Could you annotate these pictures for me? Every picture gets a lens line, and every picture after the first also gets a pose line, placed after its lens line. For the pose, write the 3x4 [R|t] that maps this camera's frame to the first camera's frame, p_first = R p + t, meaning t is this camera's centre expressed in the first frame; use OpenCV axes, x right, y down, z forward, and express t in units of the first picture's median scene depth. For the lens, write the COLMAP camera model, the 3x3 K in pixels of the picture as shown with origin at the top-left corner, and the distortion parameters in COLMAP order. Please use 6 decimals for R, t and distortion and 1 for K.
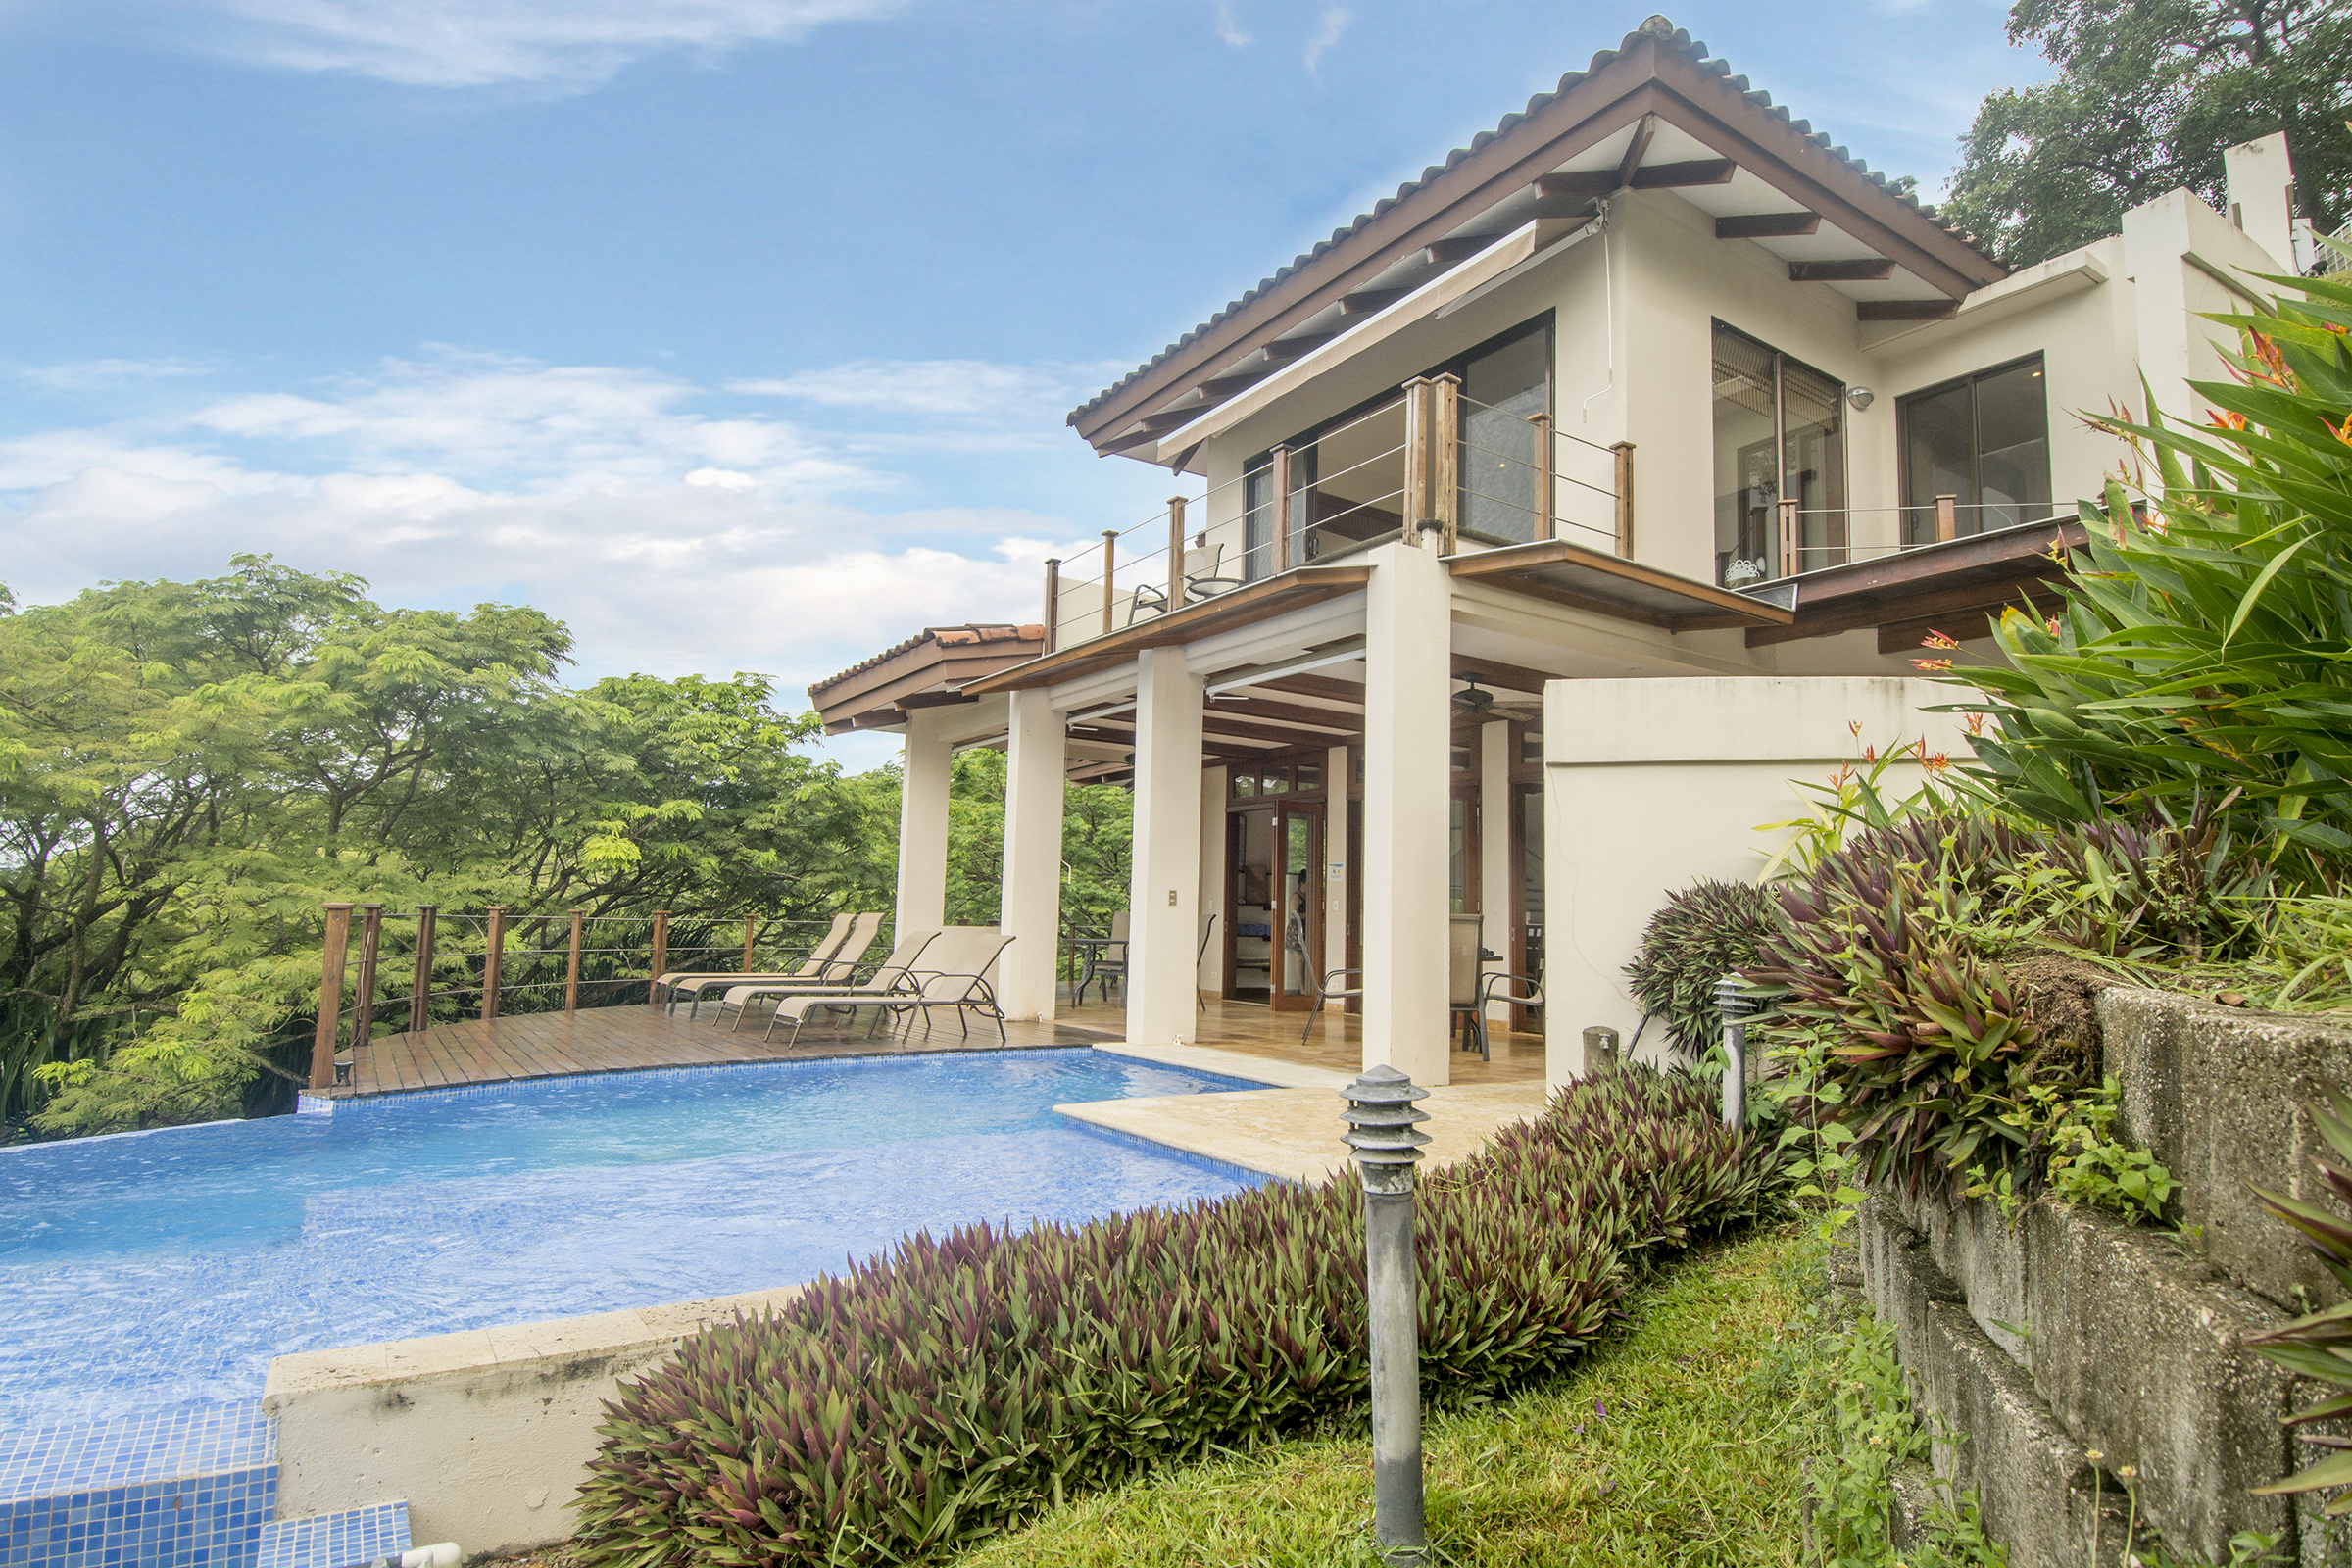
lens RADIAL K [[1237.7, 0, 1176.0], [0, 1237.7, 784.0], [0, 0, 1]] dist [-0.000143, 0.000025]
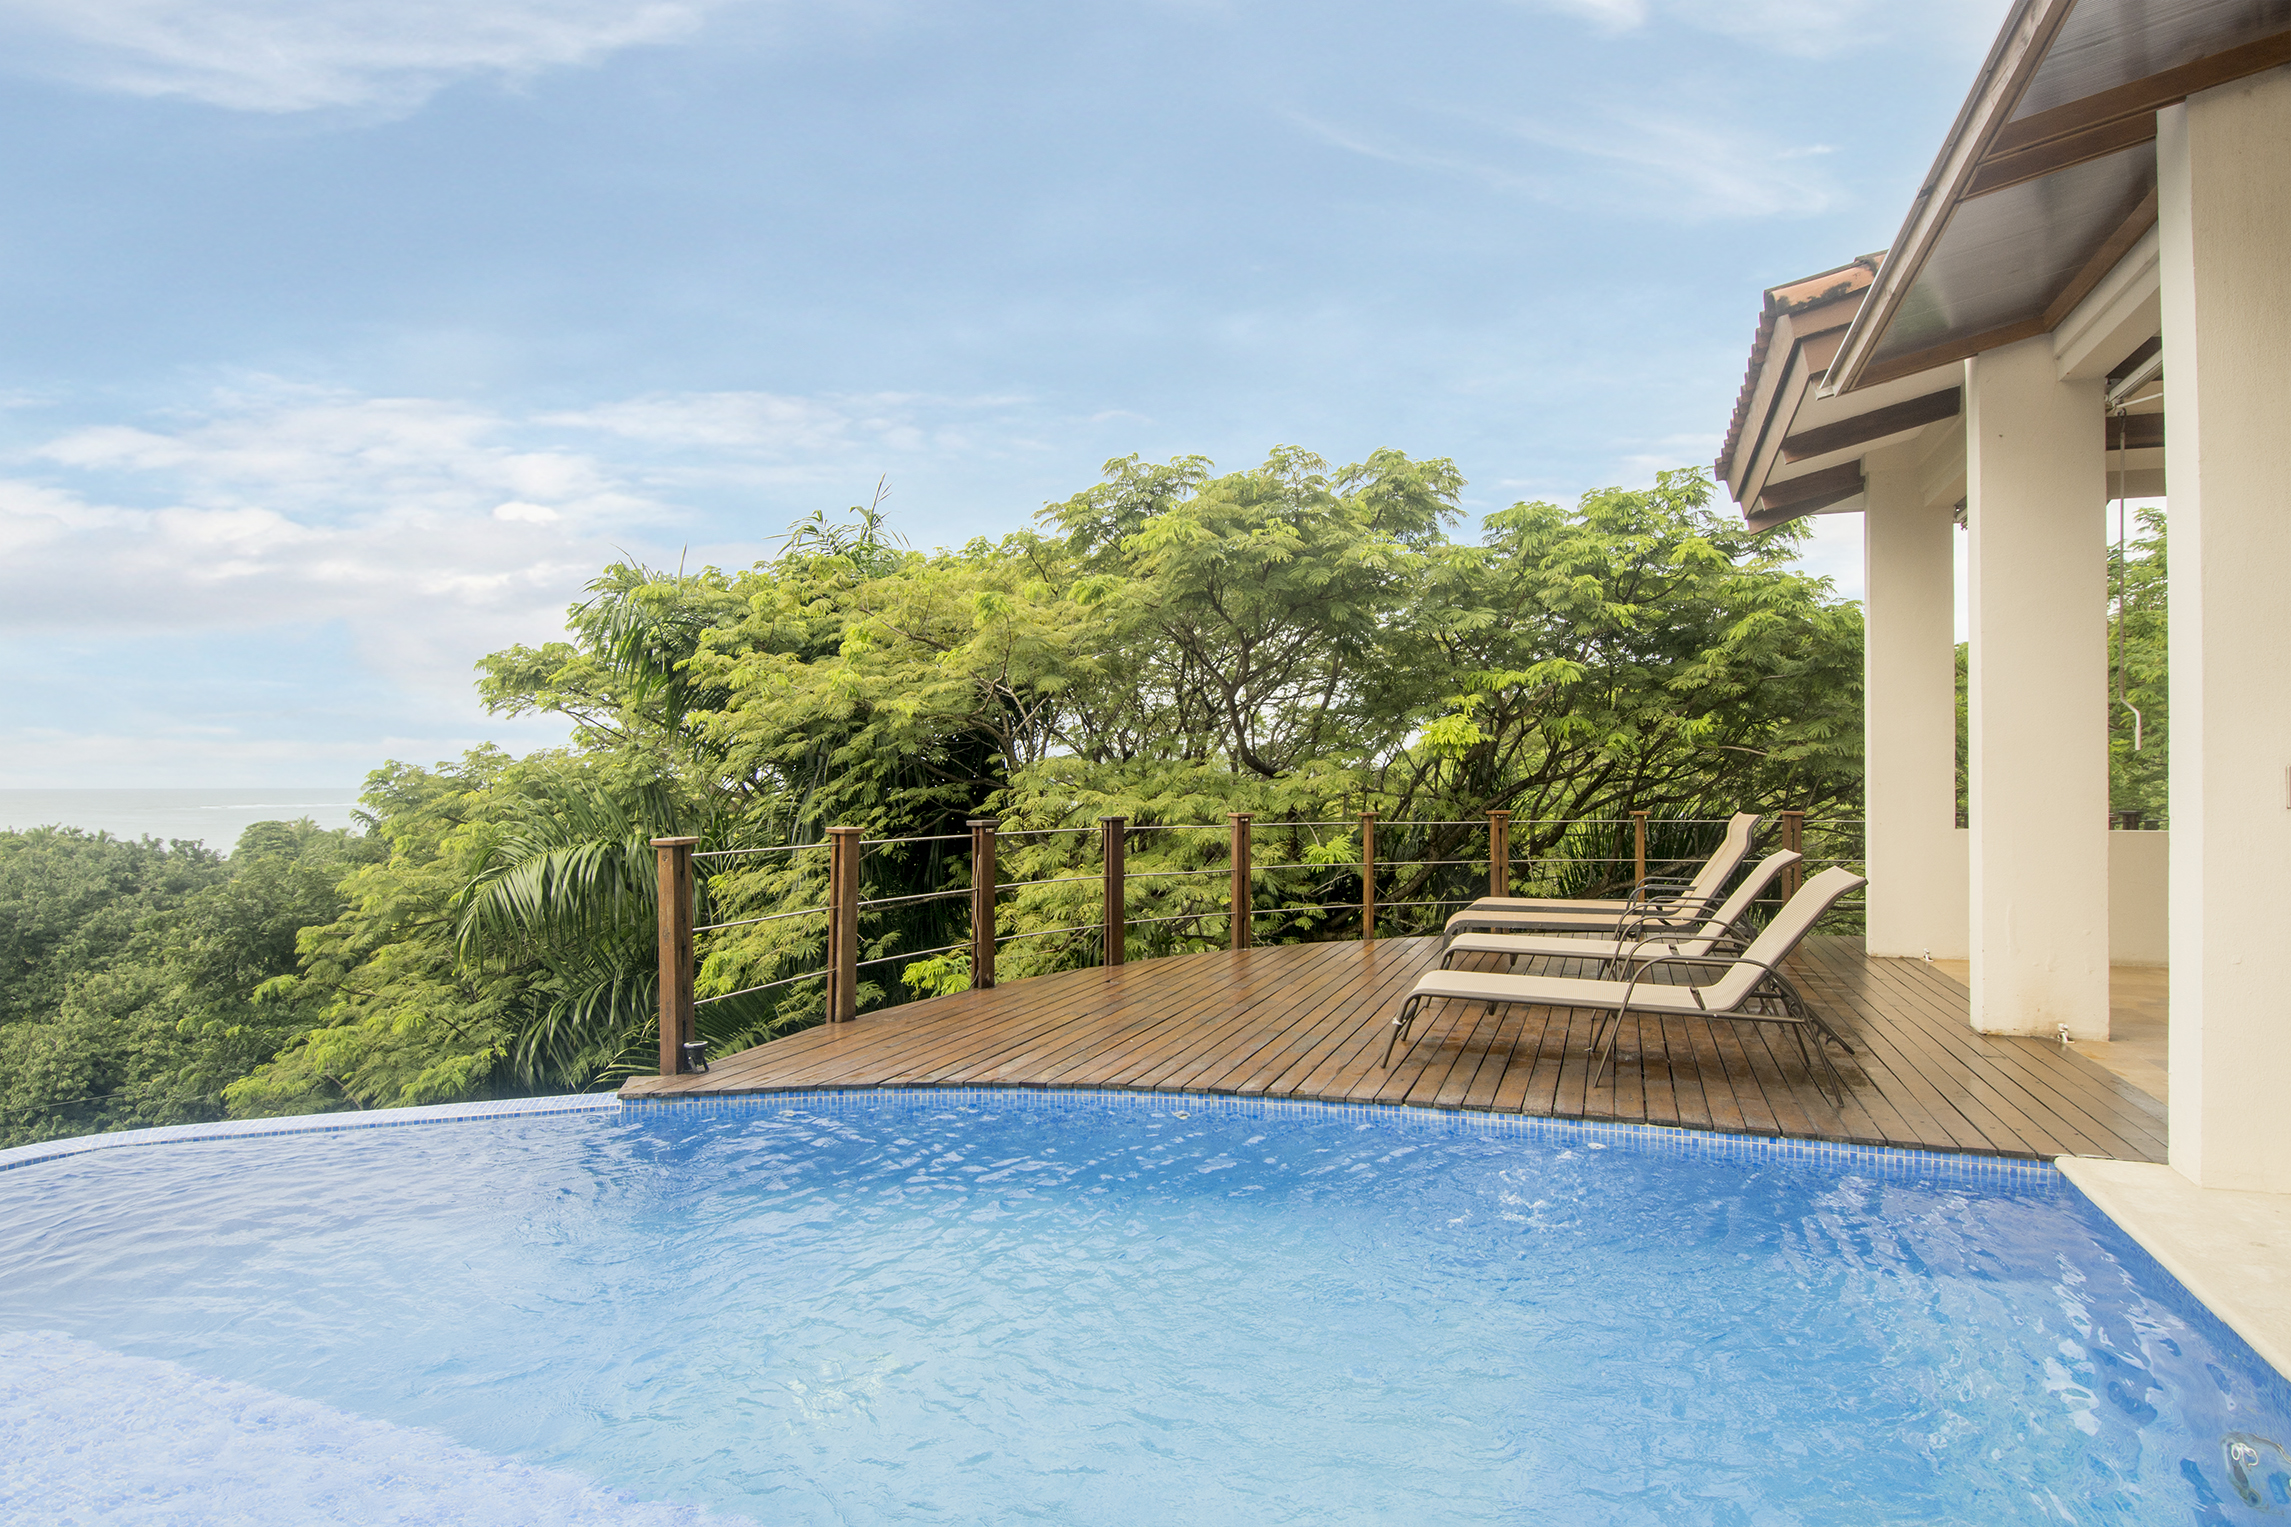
lens RADIAL K [[1242.4, 0, 1145.5], [0, 1242.4, 763.5], [0, 0, 1]] dist [0.030047, 0.000096]
pose [[0.588854, -0.035803, -0.807446, 0.058750], [0.104849, 0.993961, 0.032390, 0.025576], [0.801410, -0.103733, 0.589052, 0.354030]]
